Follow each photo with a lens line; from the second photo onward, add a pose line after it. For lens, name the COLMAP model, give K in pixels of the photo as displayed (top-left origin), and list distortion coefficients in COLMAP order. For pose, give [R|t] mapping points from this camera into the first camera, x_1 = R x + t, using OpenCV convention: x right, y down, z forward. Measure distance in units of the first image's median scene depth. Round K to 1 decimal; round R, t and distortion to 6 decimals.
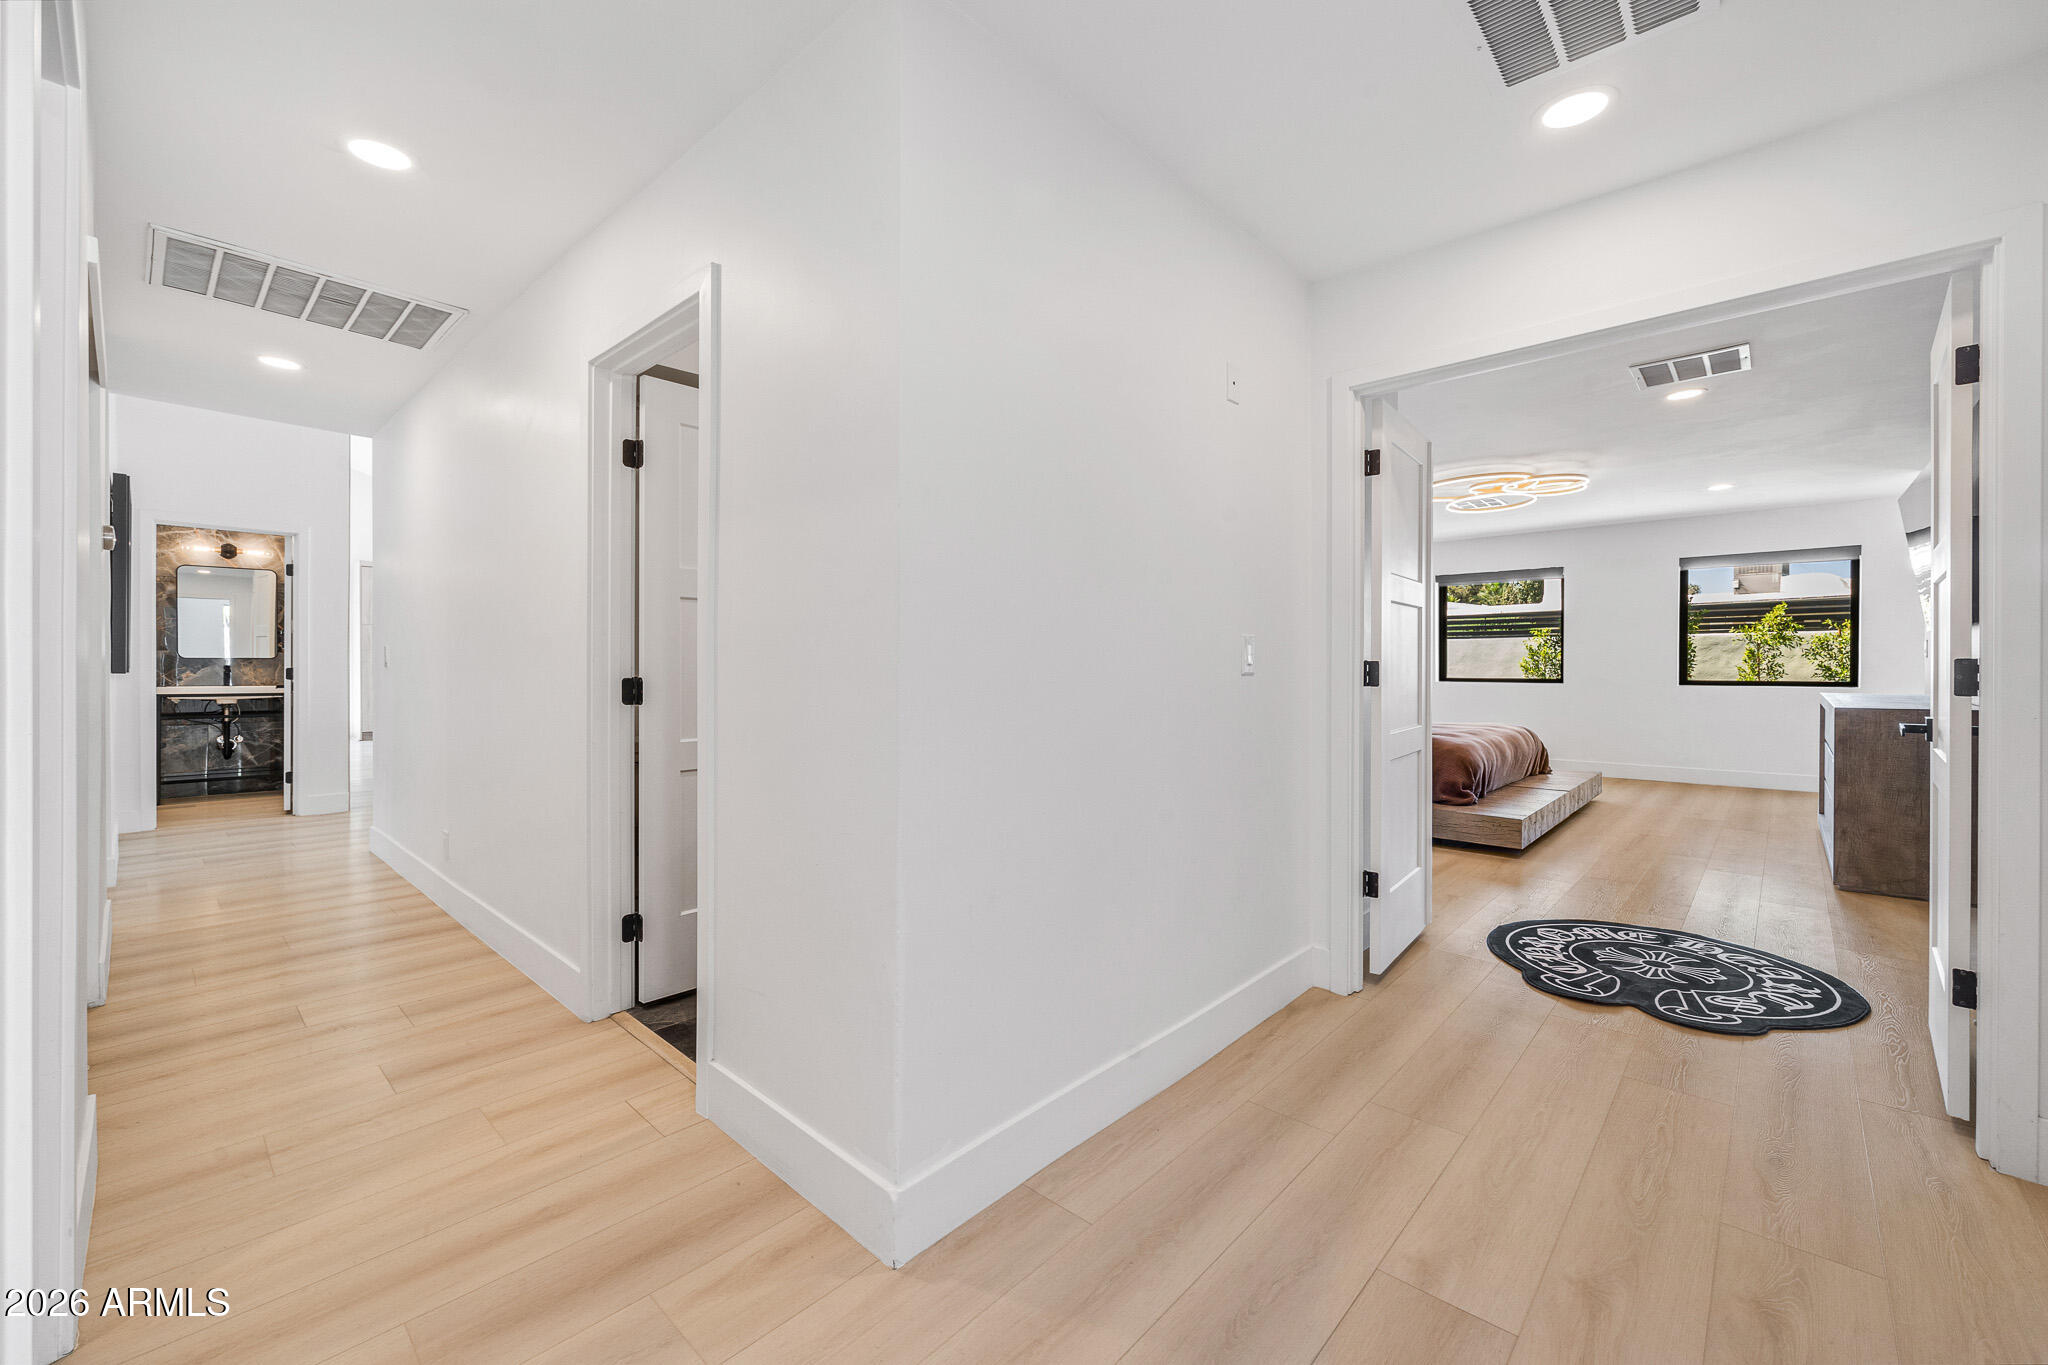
lens RADIAL K [[828.2, 0, 1020.4], [0, 828.2, 674.4], [0, 0, 1]] dist [-0.000181, -0.000148]
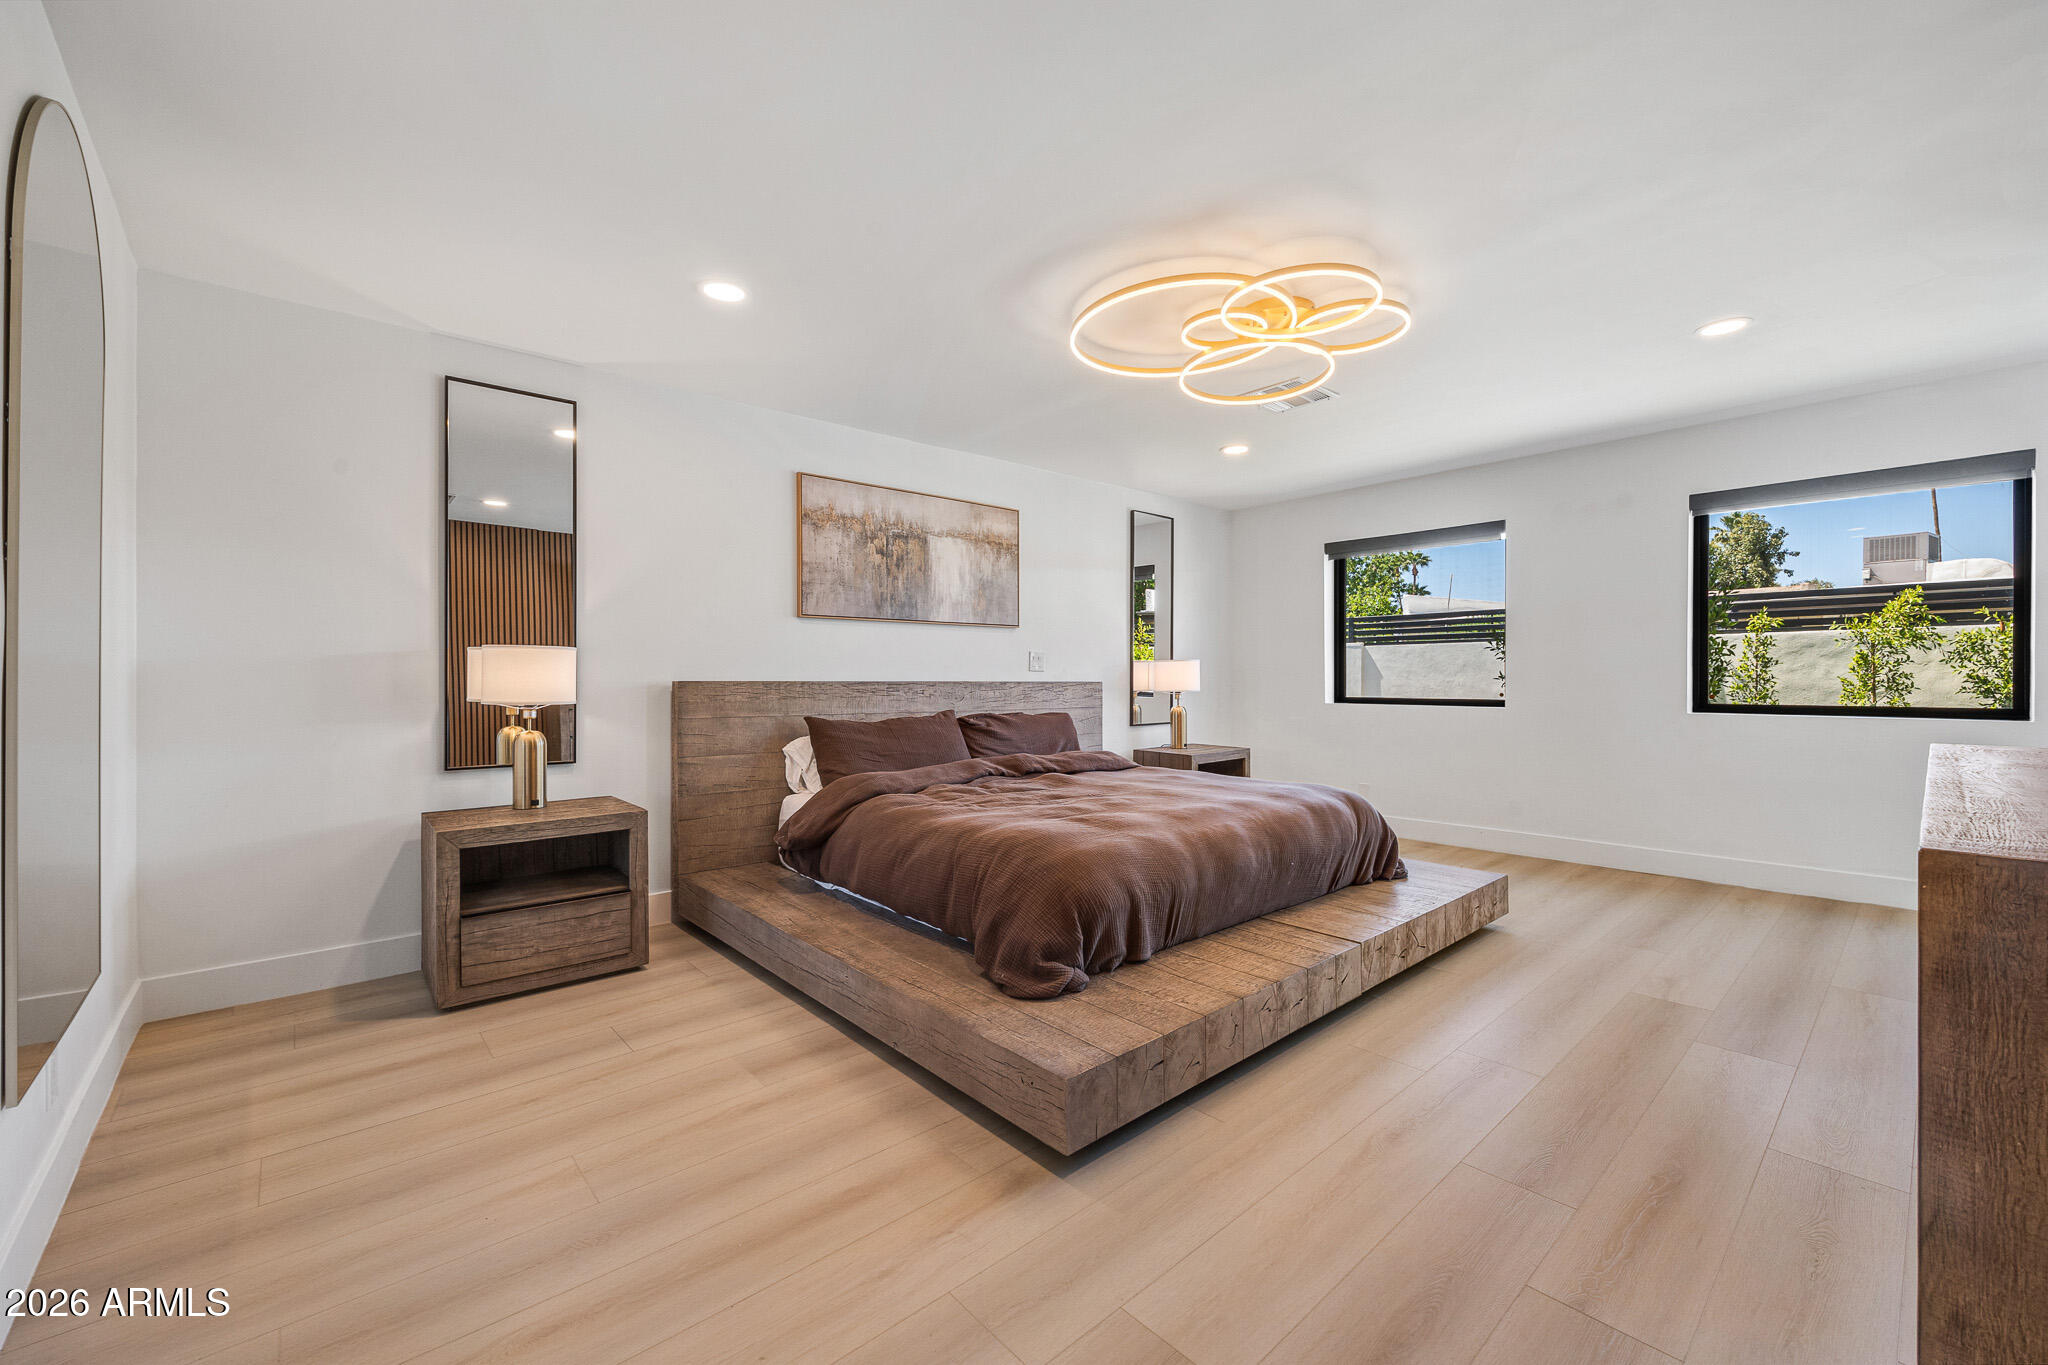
lens RADIAL K [[817.5, 0, 1024.0], [0, 817.5, 682.5], [0, 0, 1]] dist [-0.002354, -0.000188]
pose [[0.994818, -0.002220, -0.101650, 0.261909], [0.001945, 0.999994, -0.002800, -0.004912], [0.101656, 0.002587, 0.994816, 0.256853]]
